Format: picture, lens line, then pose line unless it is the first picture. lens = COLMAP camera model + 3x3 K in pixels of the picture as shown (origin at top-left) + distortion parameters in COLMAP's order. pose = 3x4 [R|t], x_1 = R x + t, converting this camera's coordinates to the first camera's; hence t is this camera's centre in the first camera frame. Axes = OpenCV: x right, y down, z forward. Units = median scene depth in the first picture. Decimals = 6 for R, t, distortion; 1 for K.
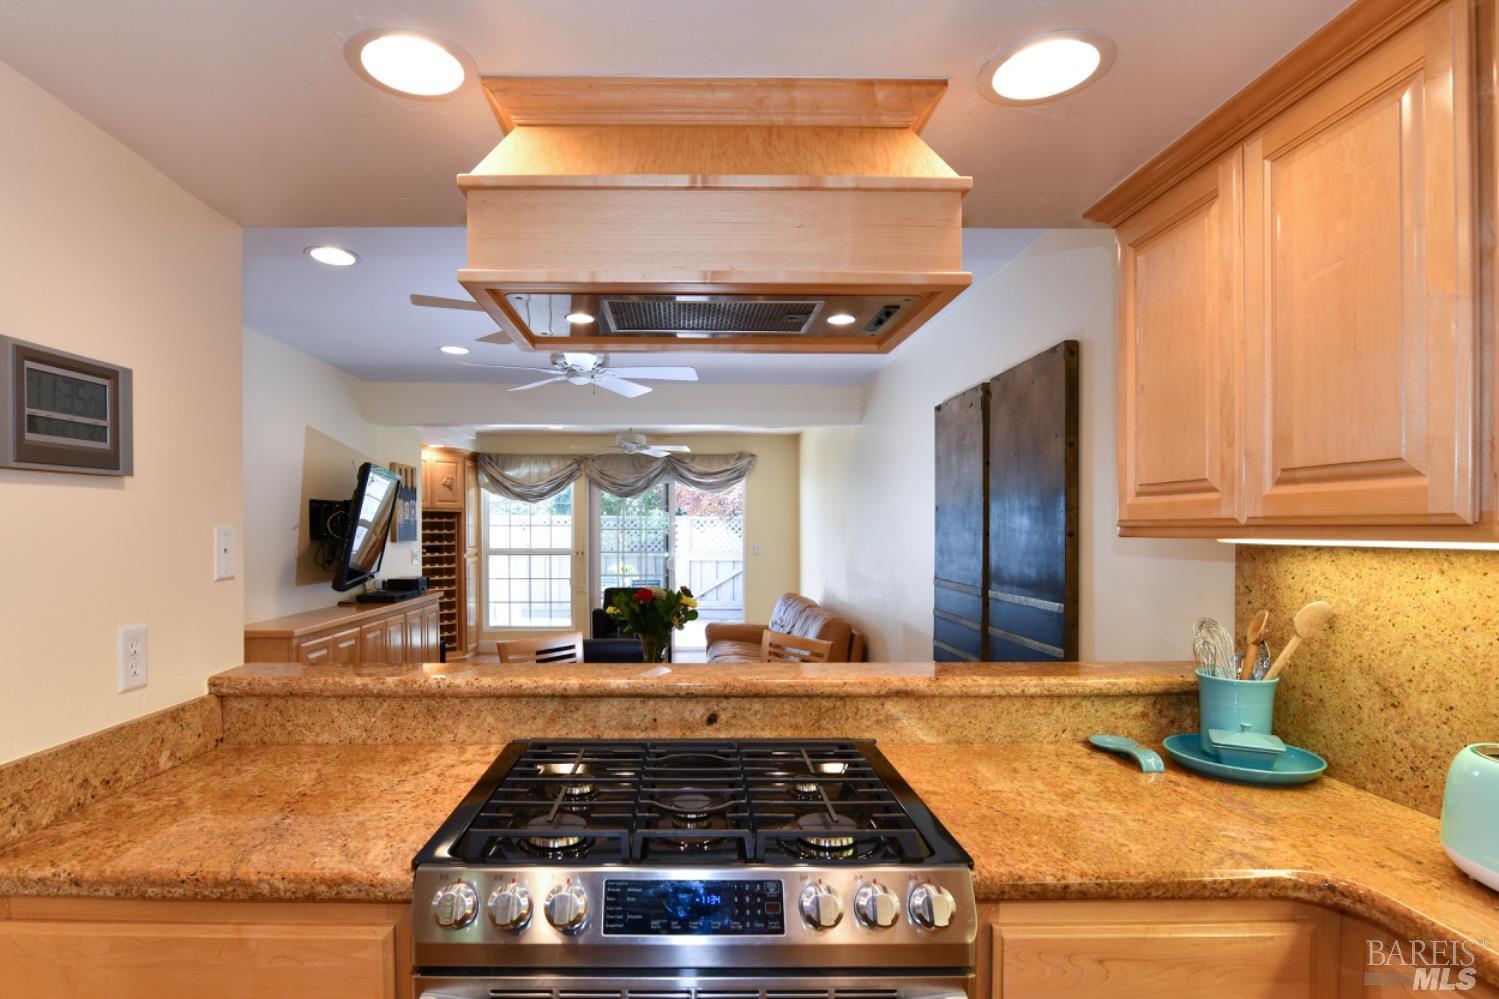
lens RADIAL K [[785.3, 0, 688.0], [0, 785.3, 543.4], [0, 0, 1]] dist [-0.000956, -0.000381]
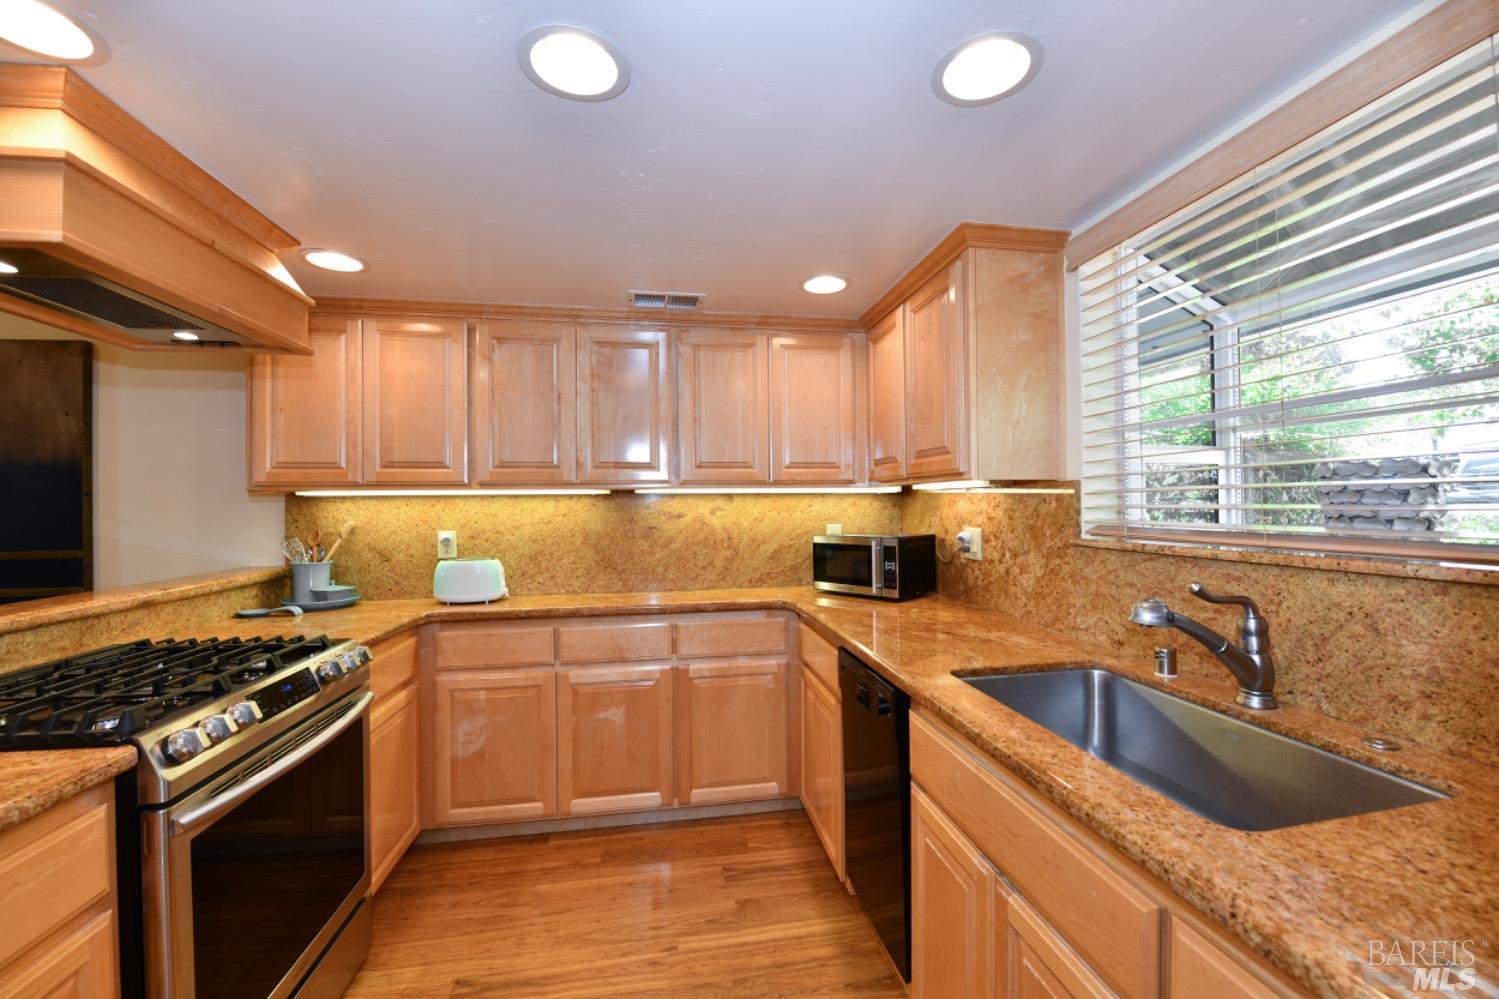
lens RADIAL K [[599.3, 0, 760.8], [0, 599.3, 500.6], [0, 0, 1]] dist [-0.019486, -0.000568]
pose [[-0.161663, 0.007677, 0.986816, -0.994564], [0.027539, 0.999615, -0.003265, 0.050984], [-0.986462, 0.026648, -0.161813, 0.126673]]
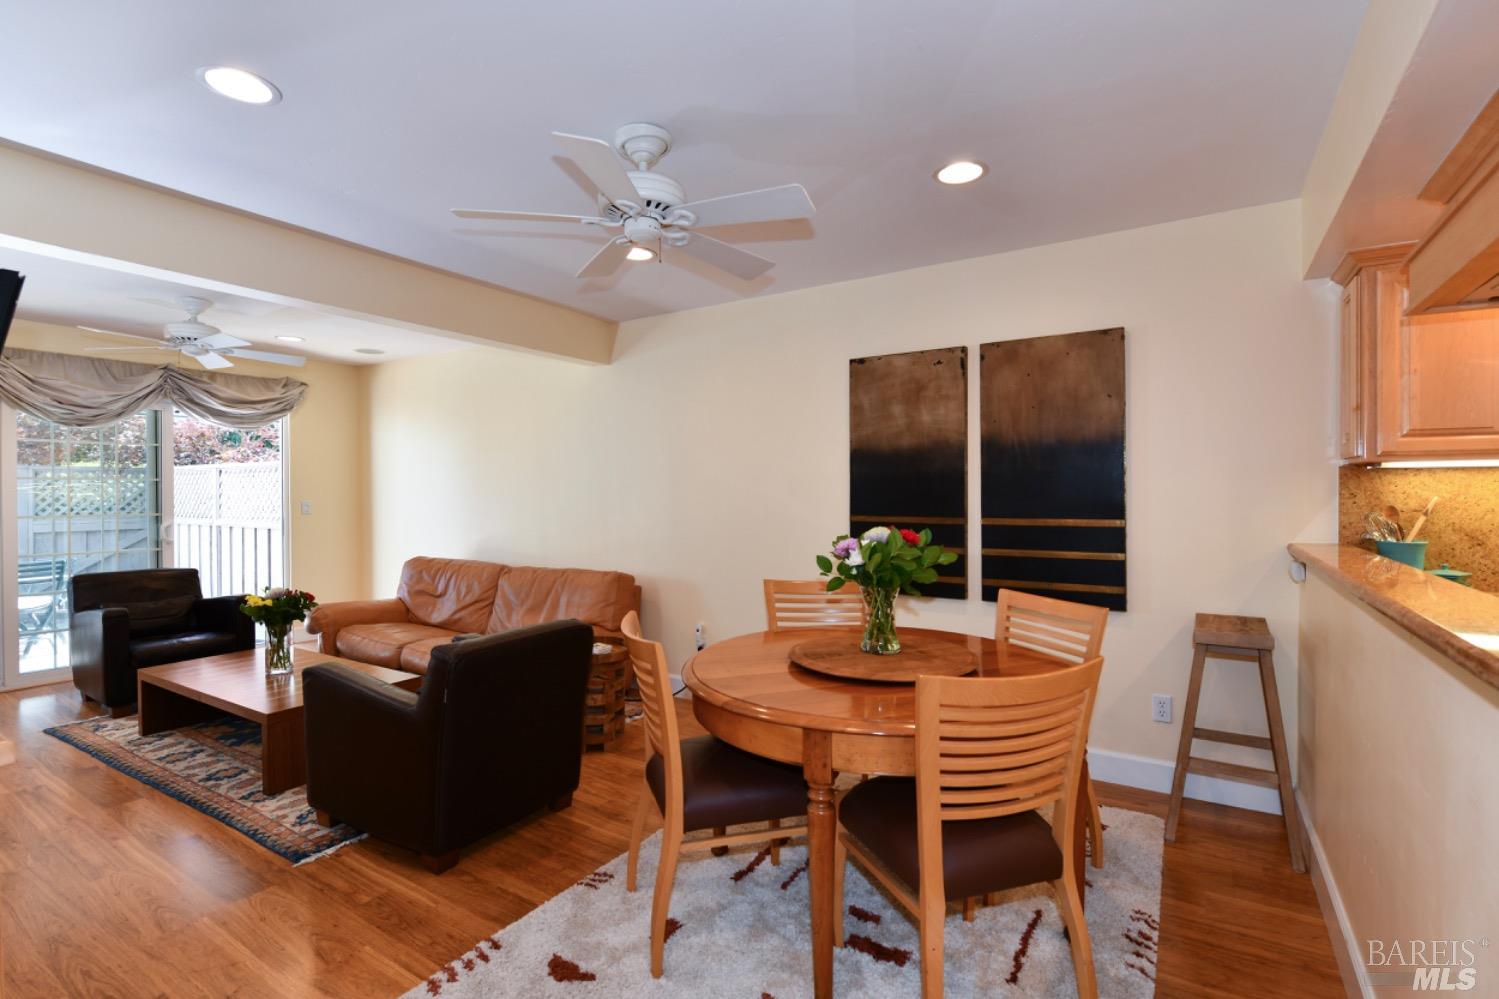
lens RADIAL K [[702.5, 0, 757.5], [0, 702.5, 498.0], [0, 0, 1]] dist [-0.010128, -0.000715]
pose [[0.527906, -0.008988, 0.849255, -1.435908], [0.019446, 0.999810, -0.001507, 0.045958], [-0.849080, 0.017310, 0.527980, 1.451406]]
